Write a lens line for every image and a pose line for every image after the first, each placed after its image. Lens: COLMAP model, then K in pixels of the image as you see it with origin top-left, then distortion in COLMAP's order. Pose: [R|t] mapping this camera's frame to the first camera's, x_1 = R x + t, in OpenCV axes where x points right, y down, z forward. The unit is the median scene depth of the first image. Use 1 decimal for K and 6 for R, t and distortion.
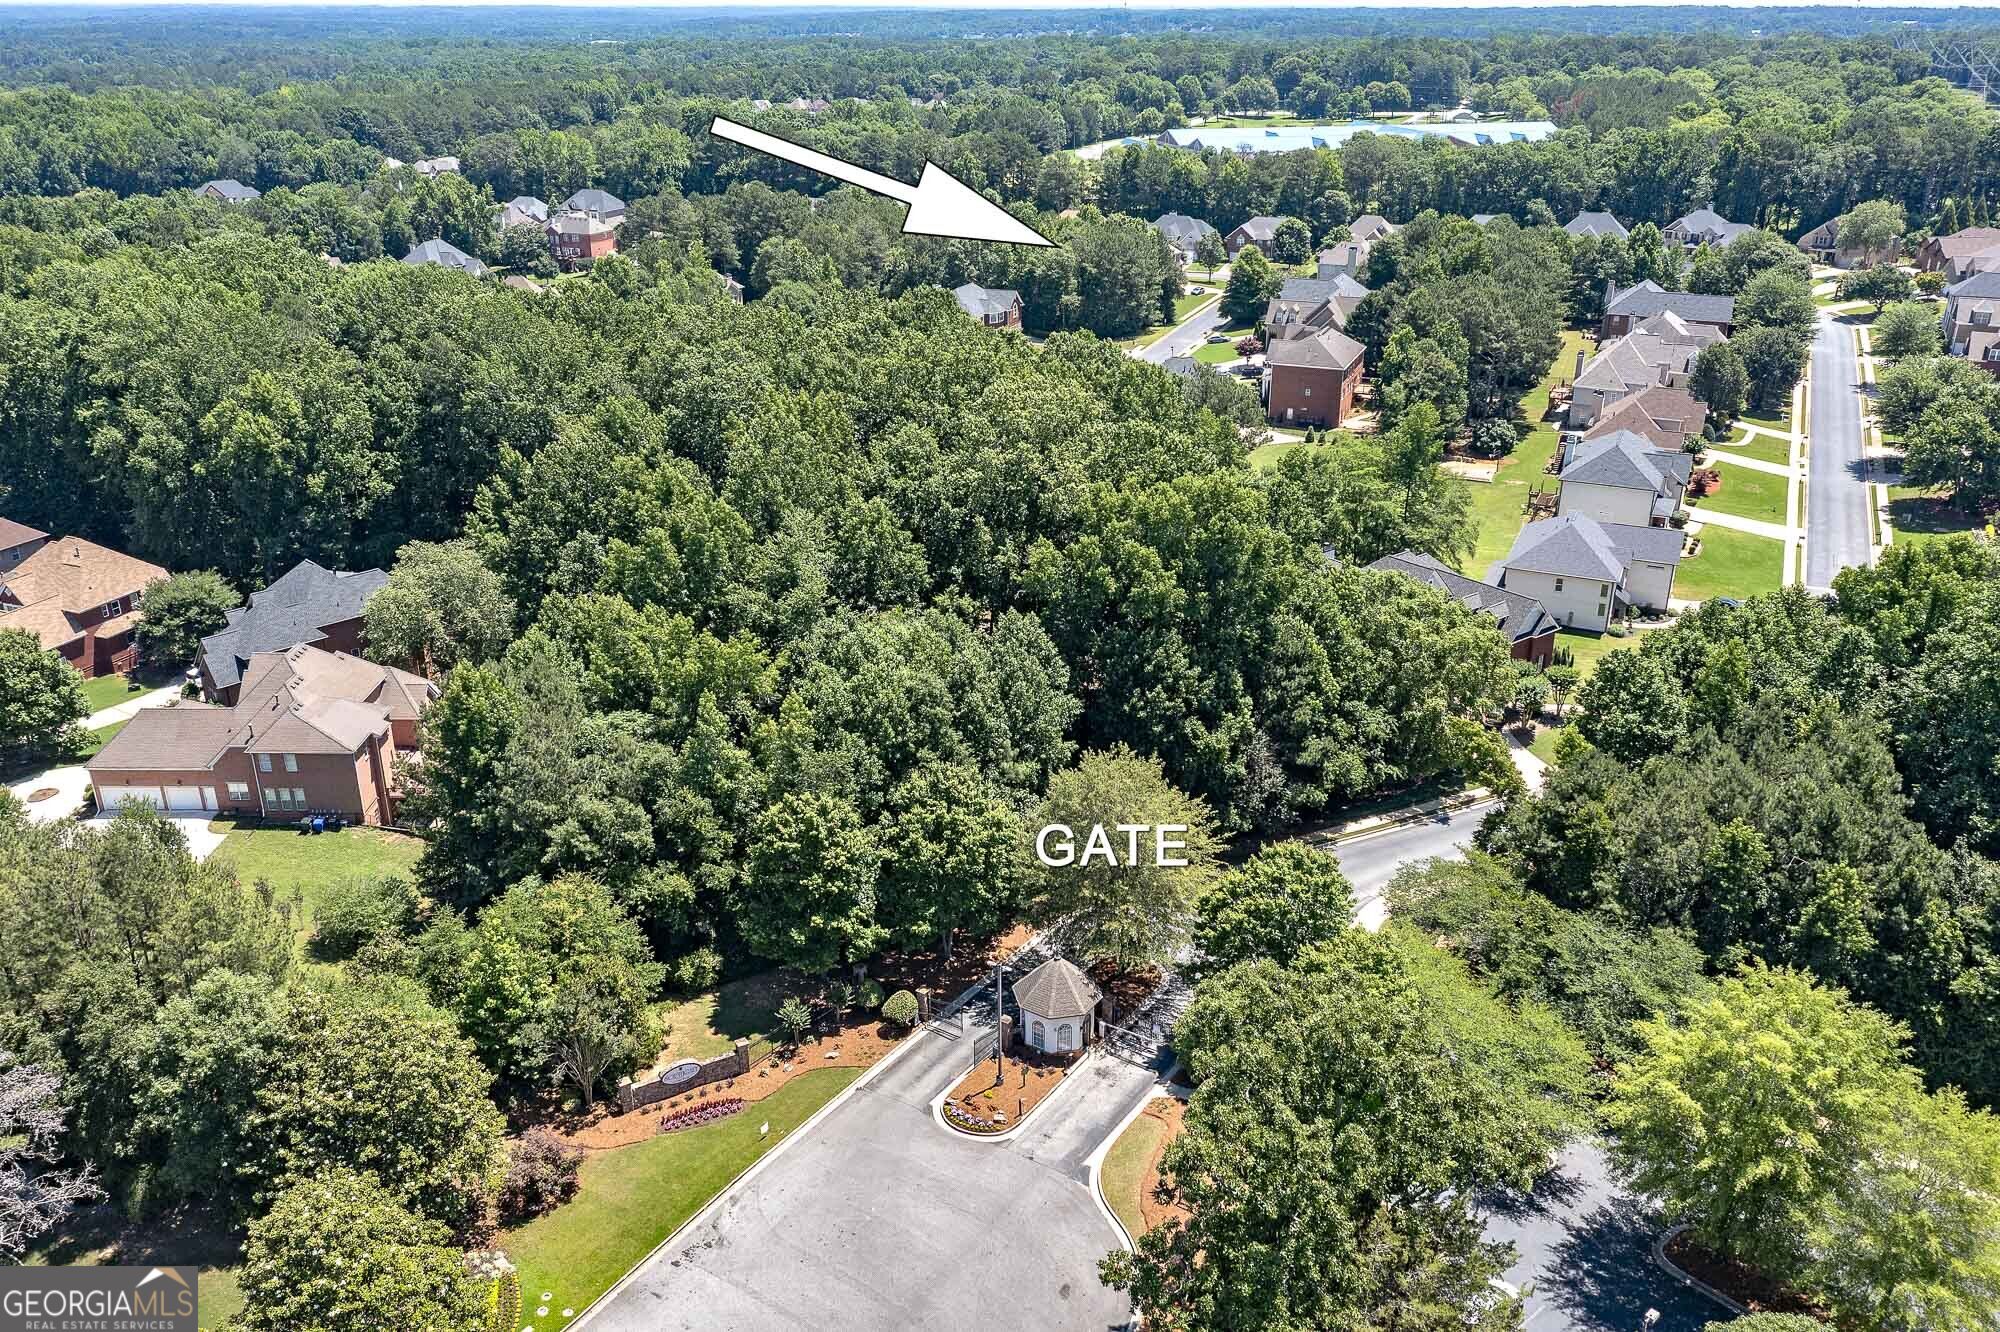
lens RADIAL K [[1573.3, 0, 1000.0], [0, 1573.3, 666.0], [0, 0, 1]] dist [0.001753, 0.002158]
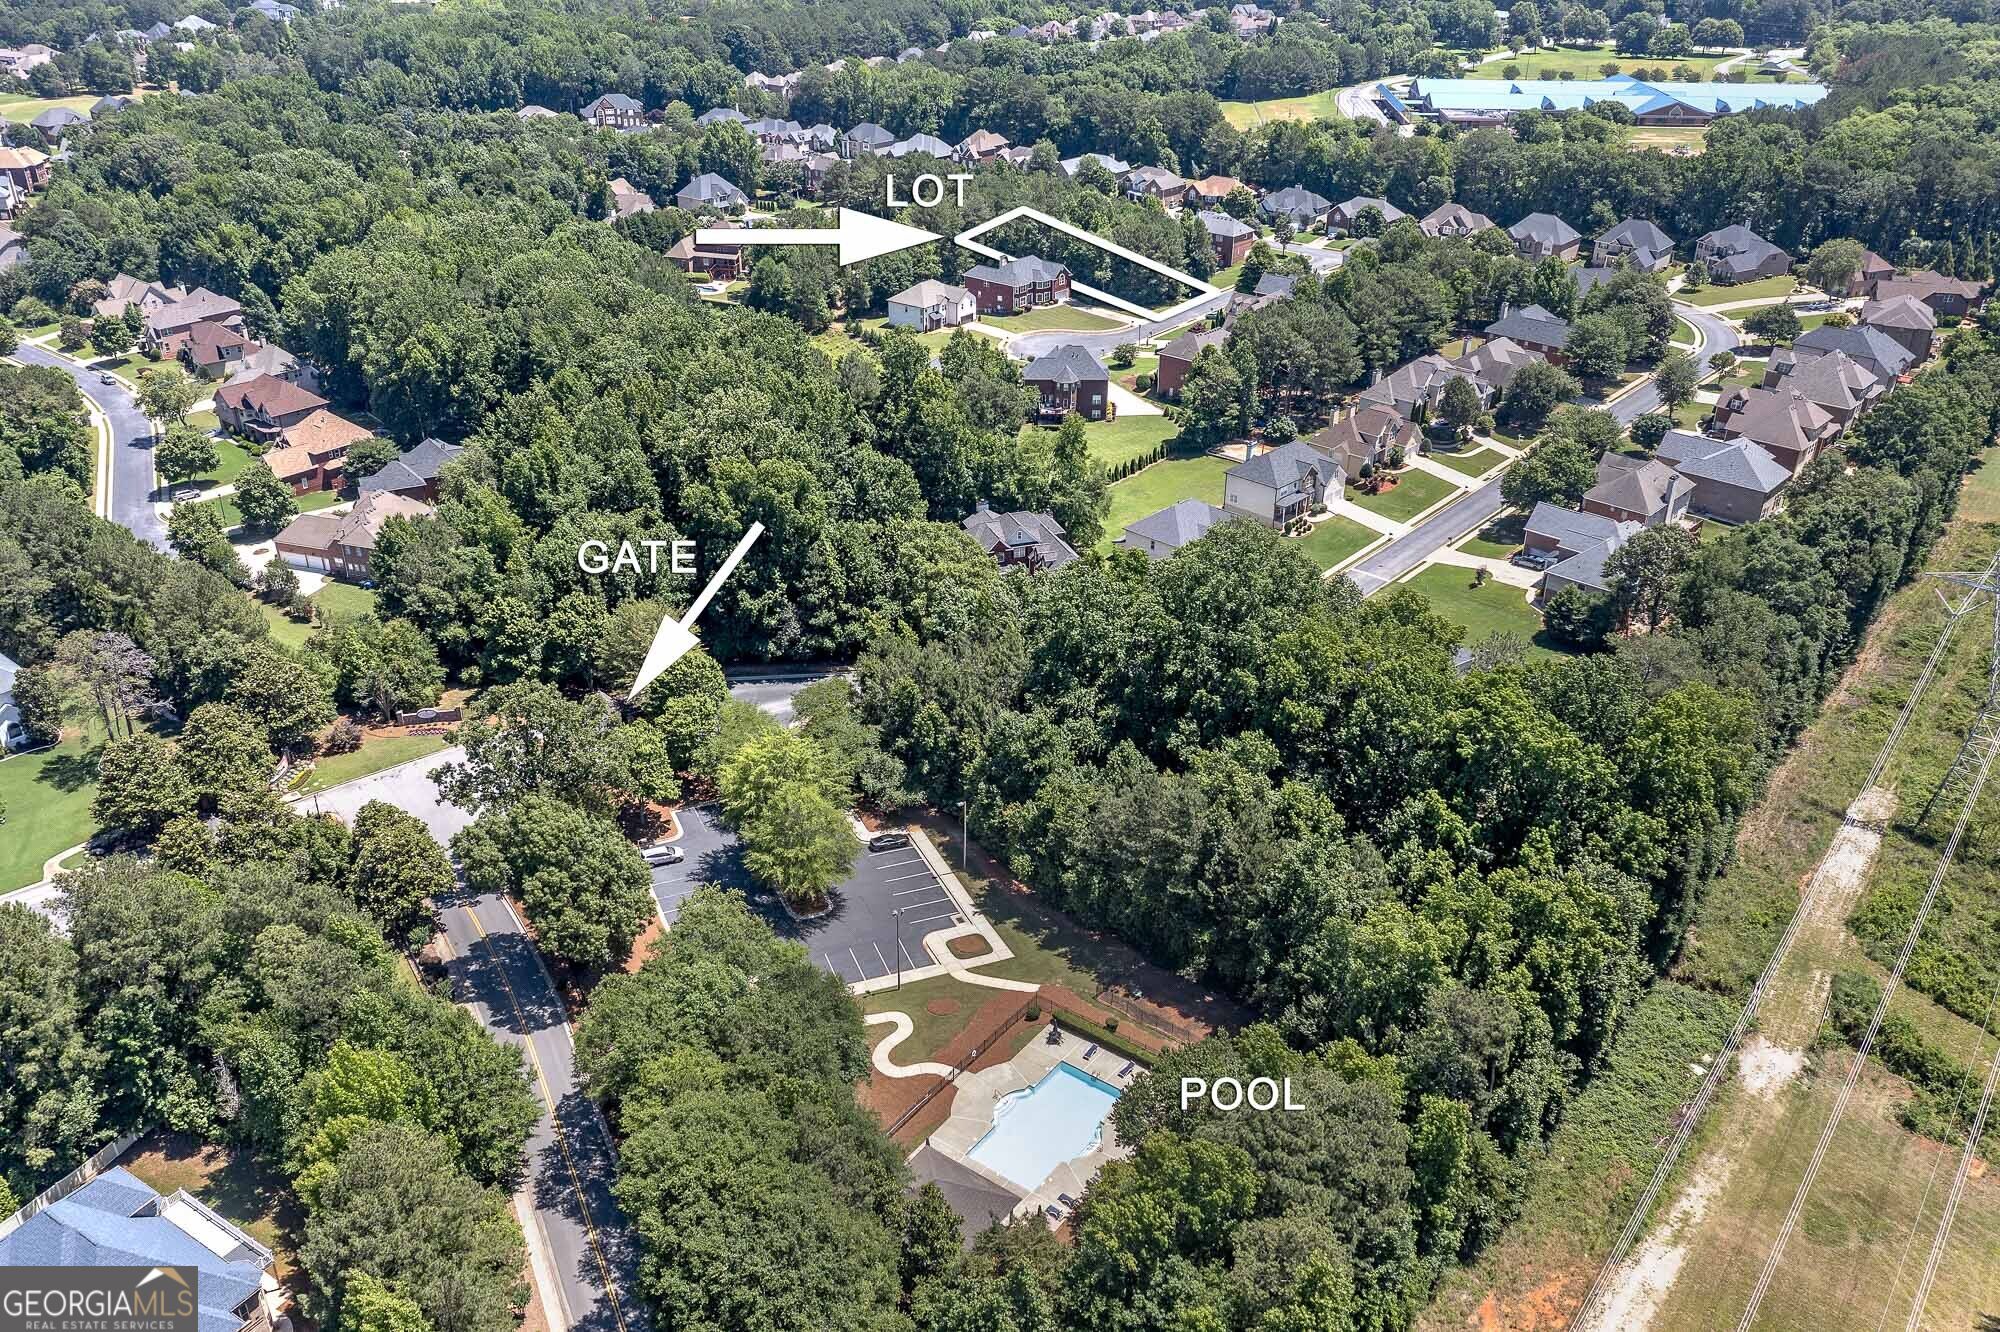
lens RADIAL K [[1573.3, 0, 1000.0], [0, 1573.3, 666.0], [0, 0, 1]] dist [0.001753, 0.002158]
pose [[0.951937, 0.149766, -0.267181, 0.832220], [-0.125269, 0.986381, 0.106587, -0.104099], [0.279505, -0.067995, 0.957734, -0.642595]]
